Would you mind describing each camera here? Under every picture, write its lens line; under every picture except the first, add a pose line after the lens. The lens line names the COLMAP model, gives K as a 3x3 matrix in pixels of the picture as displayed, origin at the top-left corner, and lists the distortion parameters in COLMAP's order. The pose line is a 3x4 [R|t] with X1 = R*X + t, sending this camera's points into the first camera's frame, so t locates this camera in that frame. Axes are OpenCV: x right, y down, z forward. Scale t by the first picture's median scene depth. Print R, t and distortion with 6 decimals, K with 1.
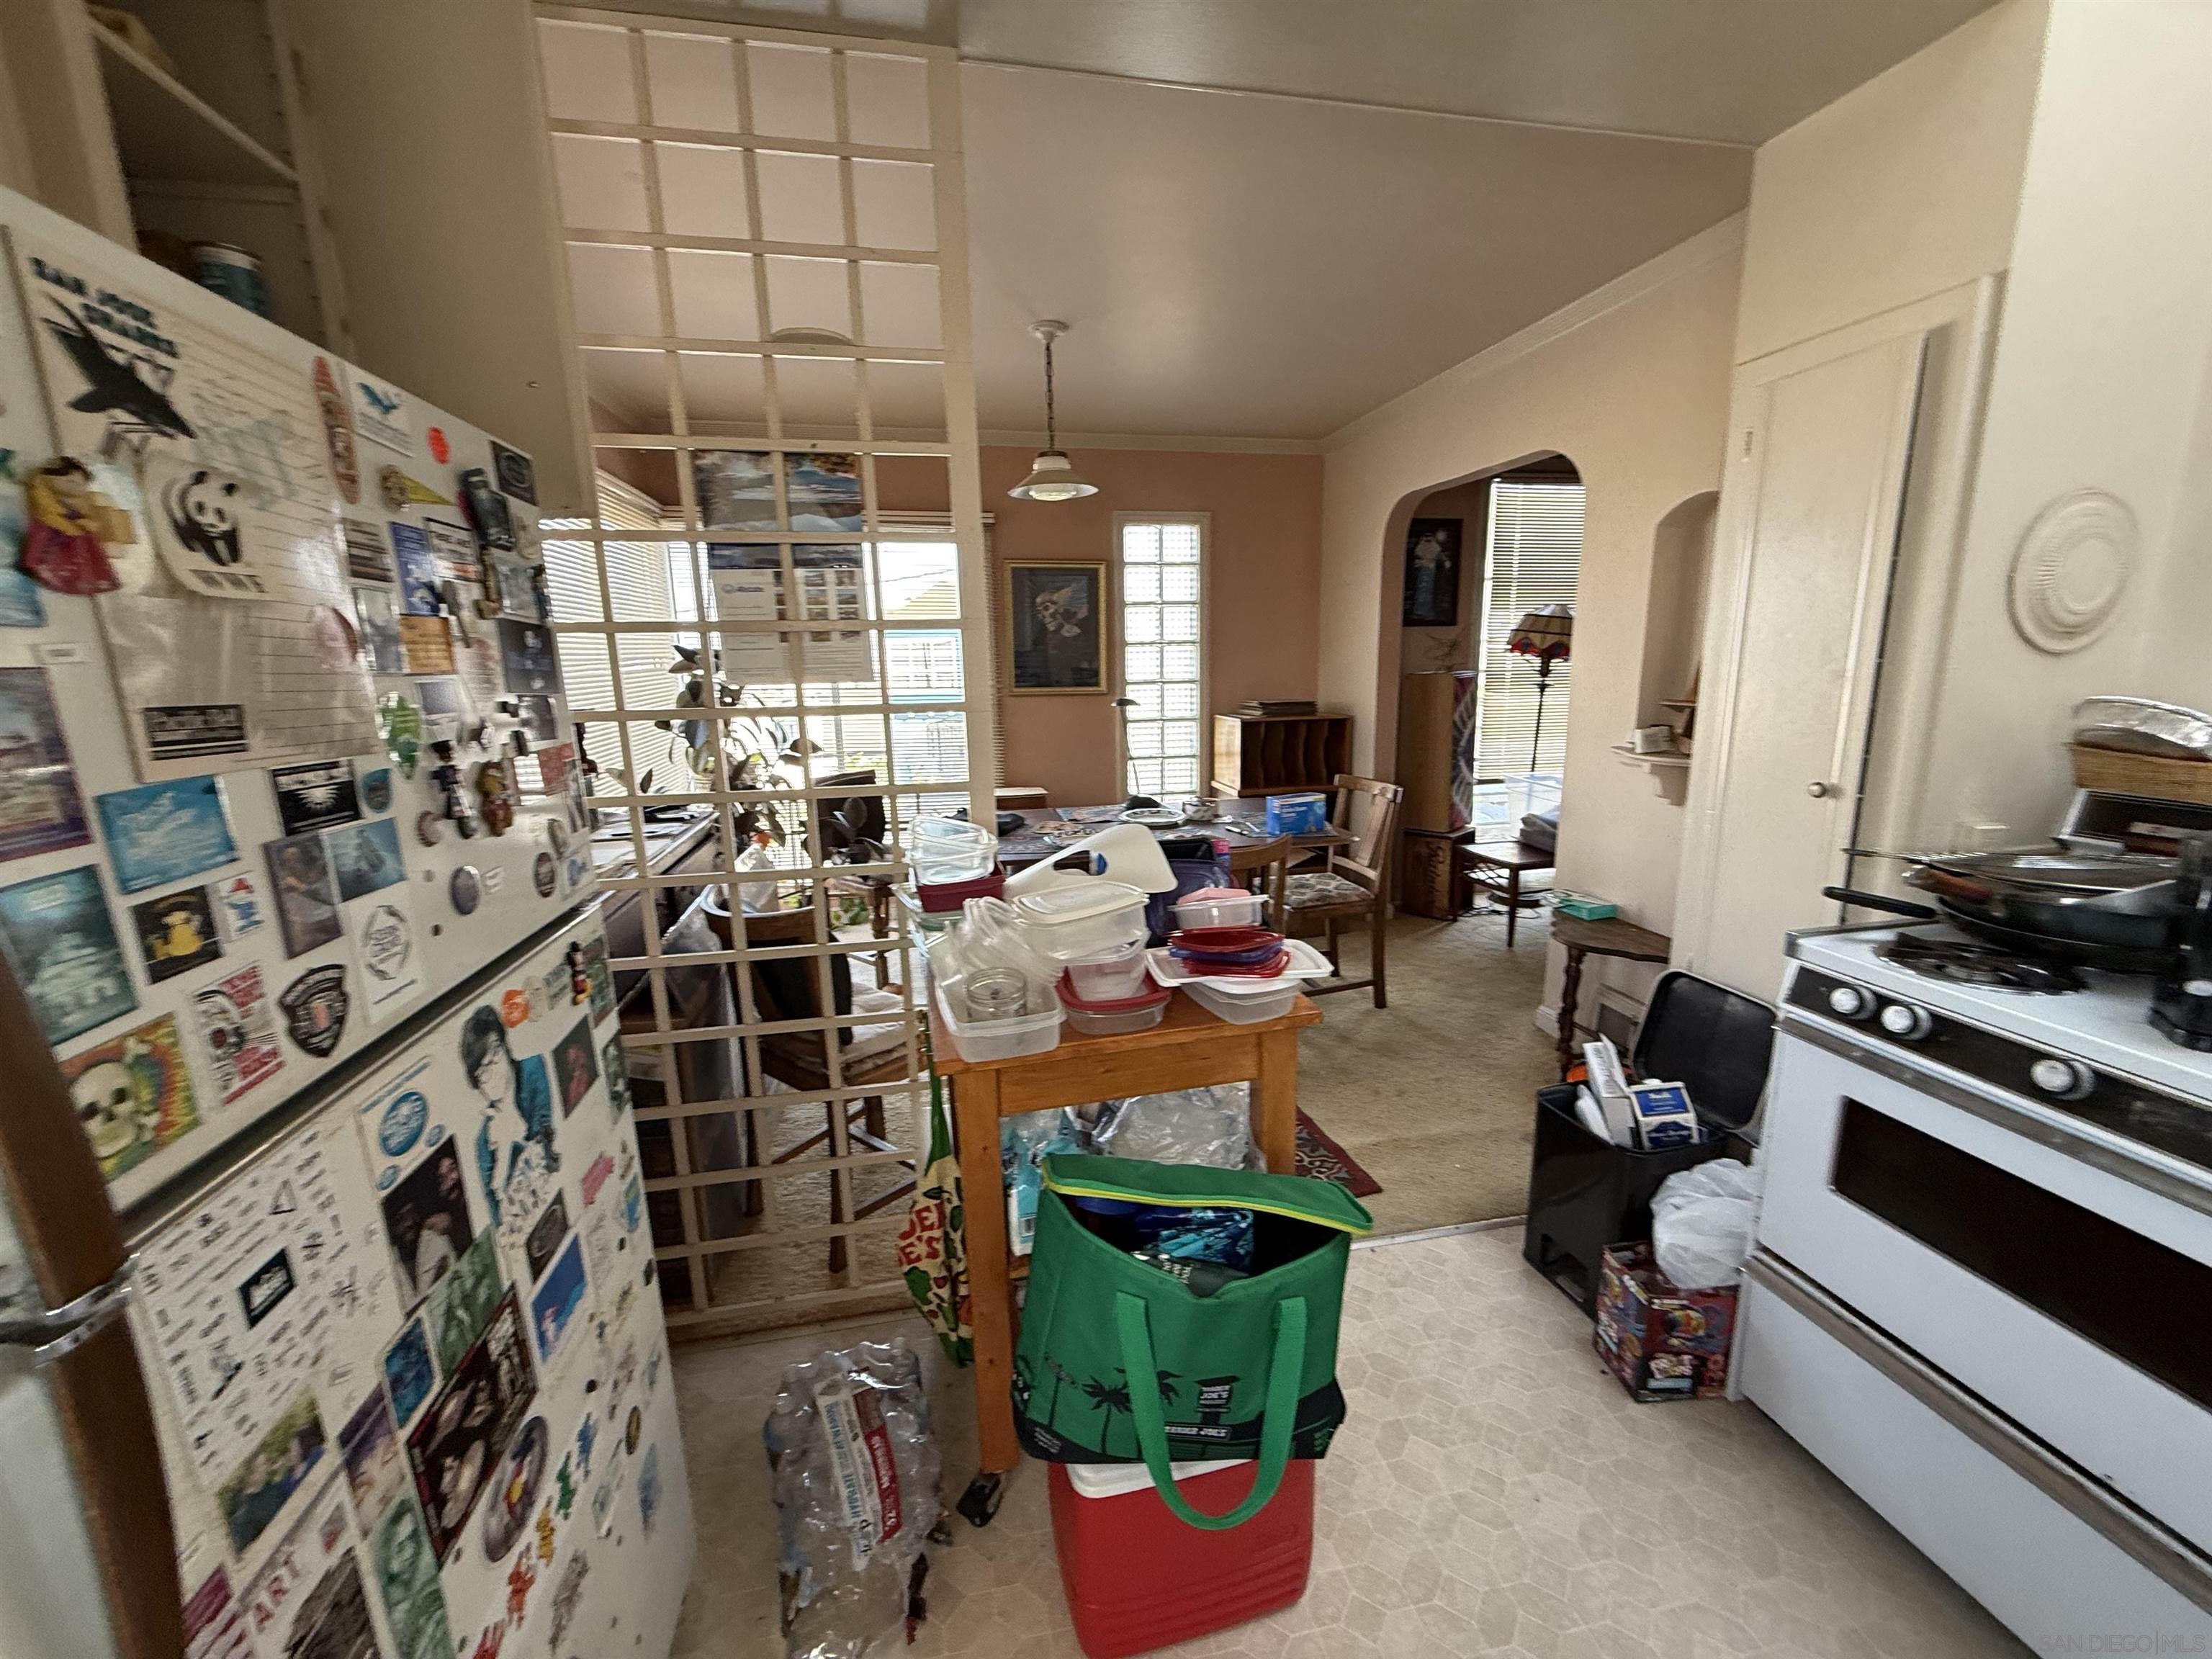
lens RADIAL K [[873.4, 0, 1107.7], [0, 873.4, 825.2], [0, 0, 1]] dist [-0.001909, 0.000118]
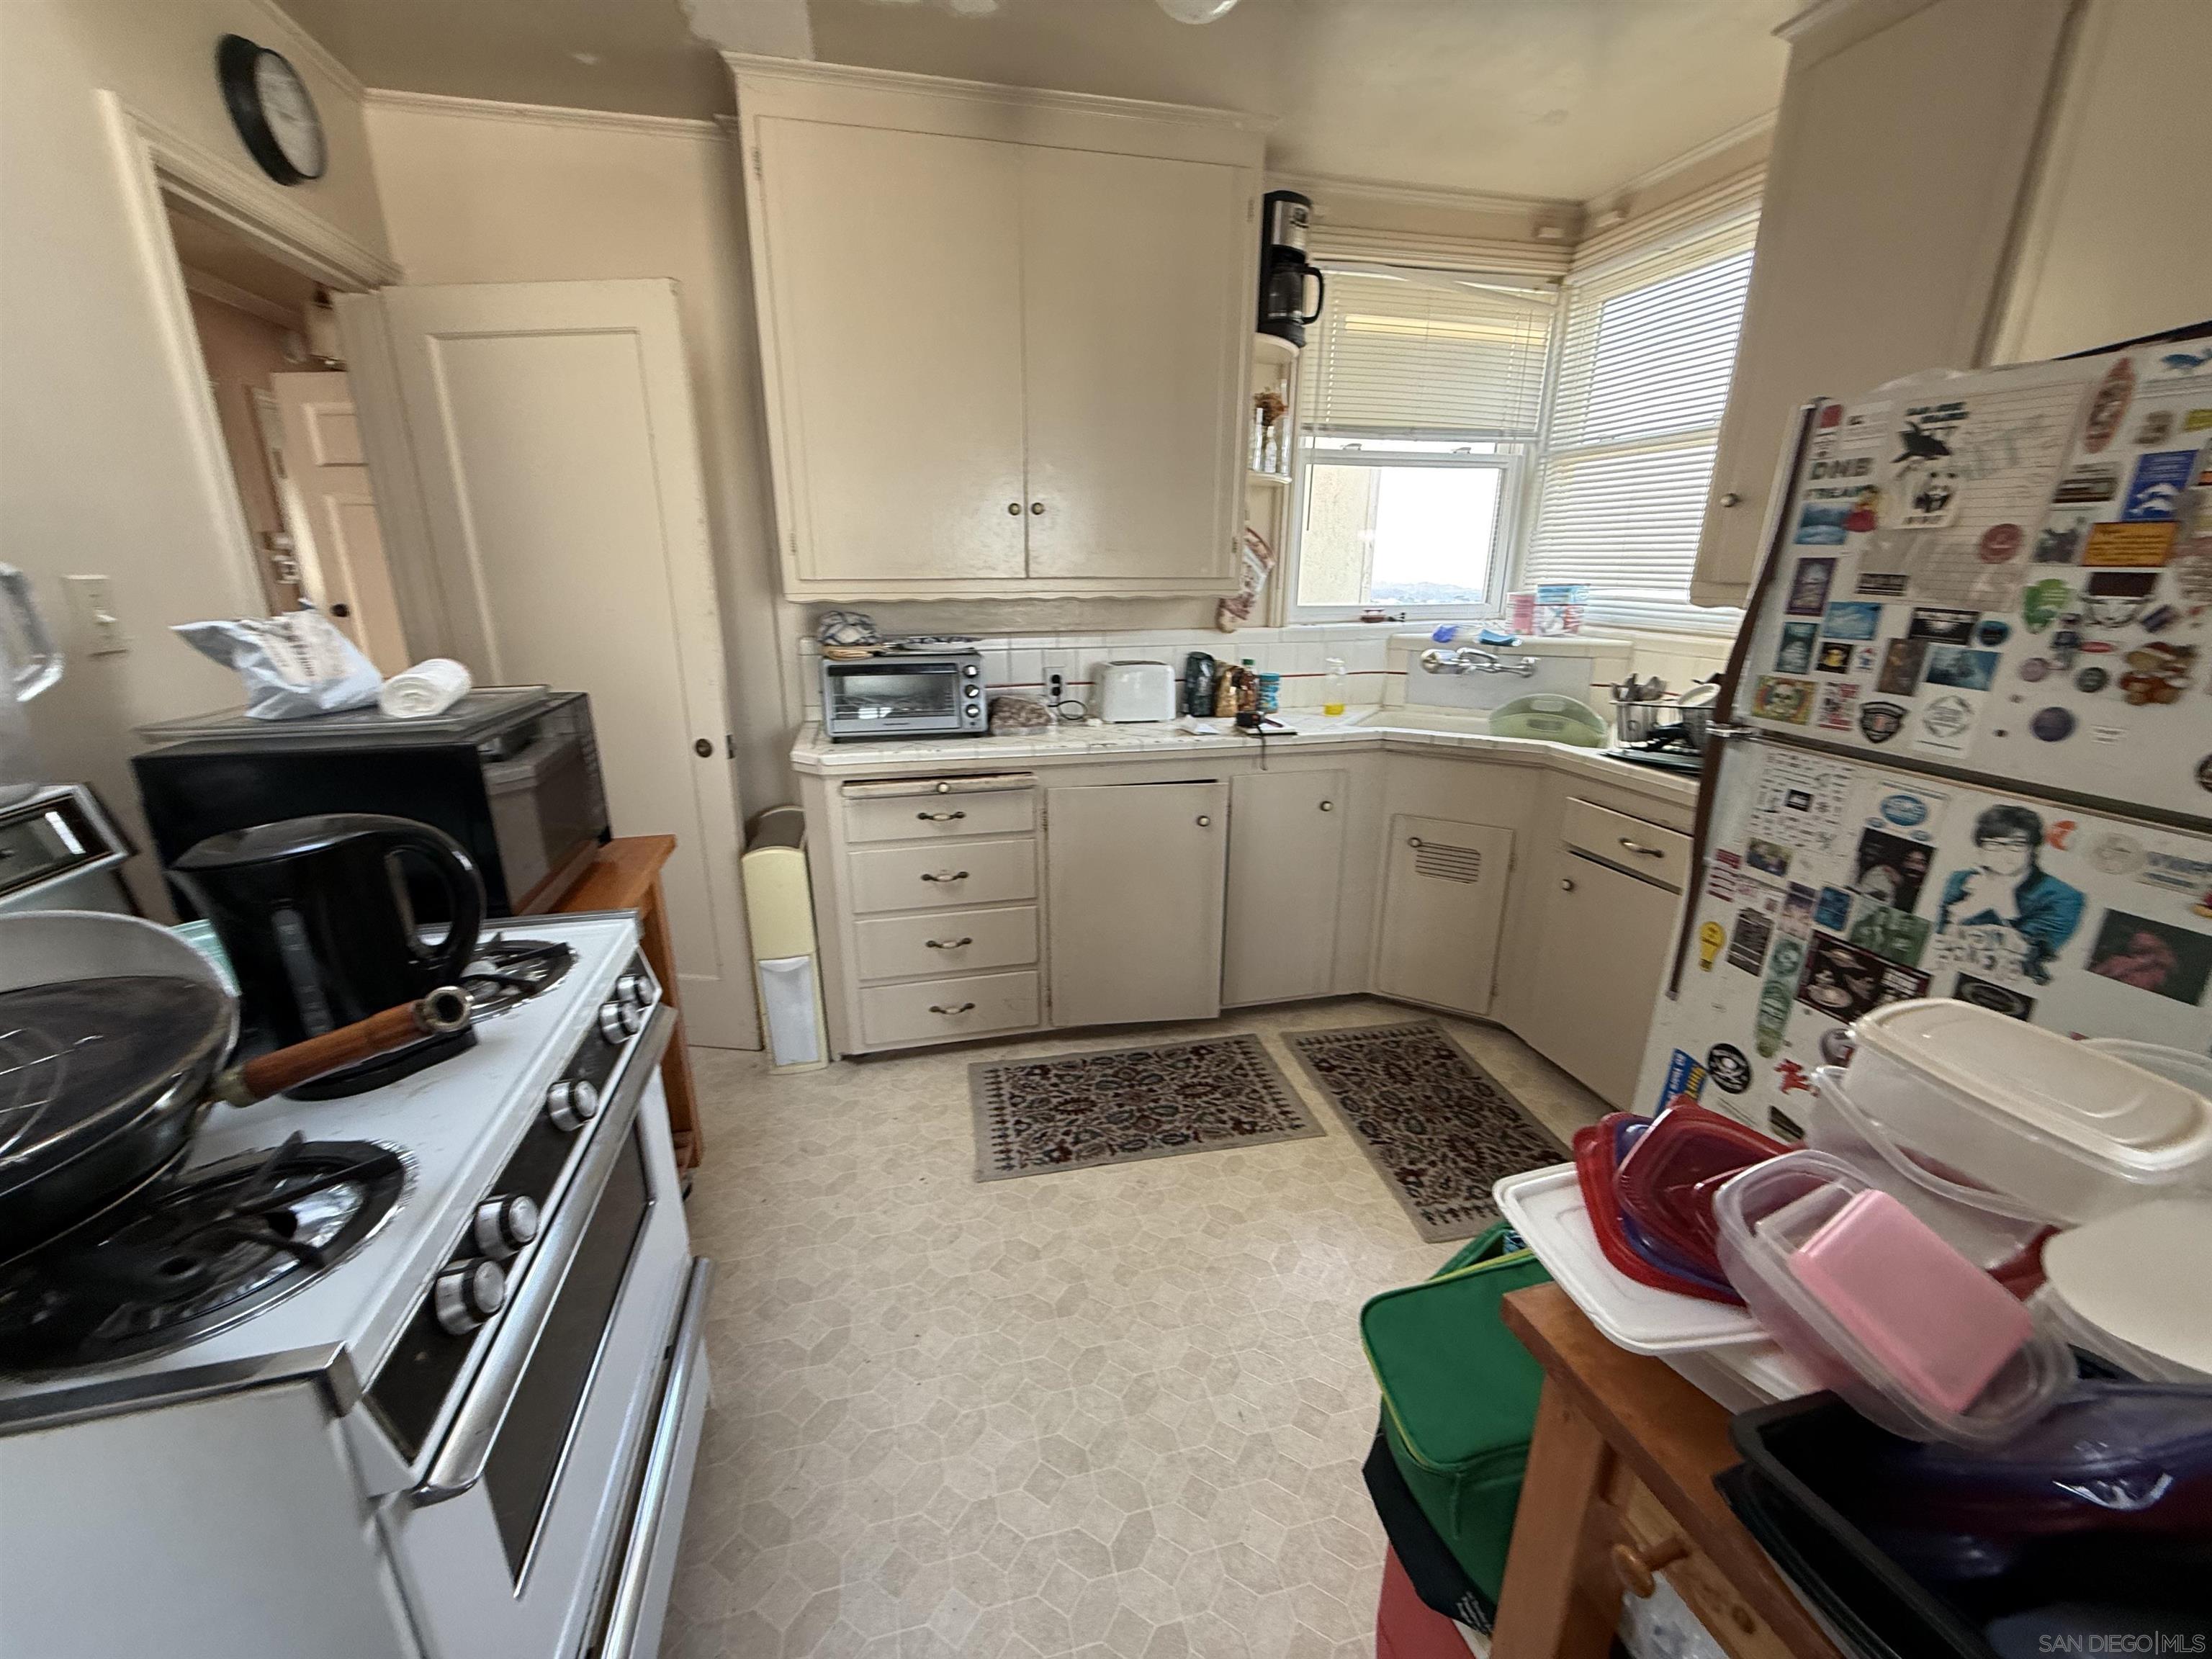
lens RADIAL K [[873.4, 0, 1094.9], [0, 873.4, 828.9], [0, 0, 1]] dist [-0.001909, 0.000118]
pose [[-0.999395, 0.024477, -0.024712, 1.181615], [0.009785, 0.879634, 0.475550, -0.642205], [0.033377, 0.475021, -0.879341, 3.155226]]
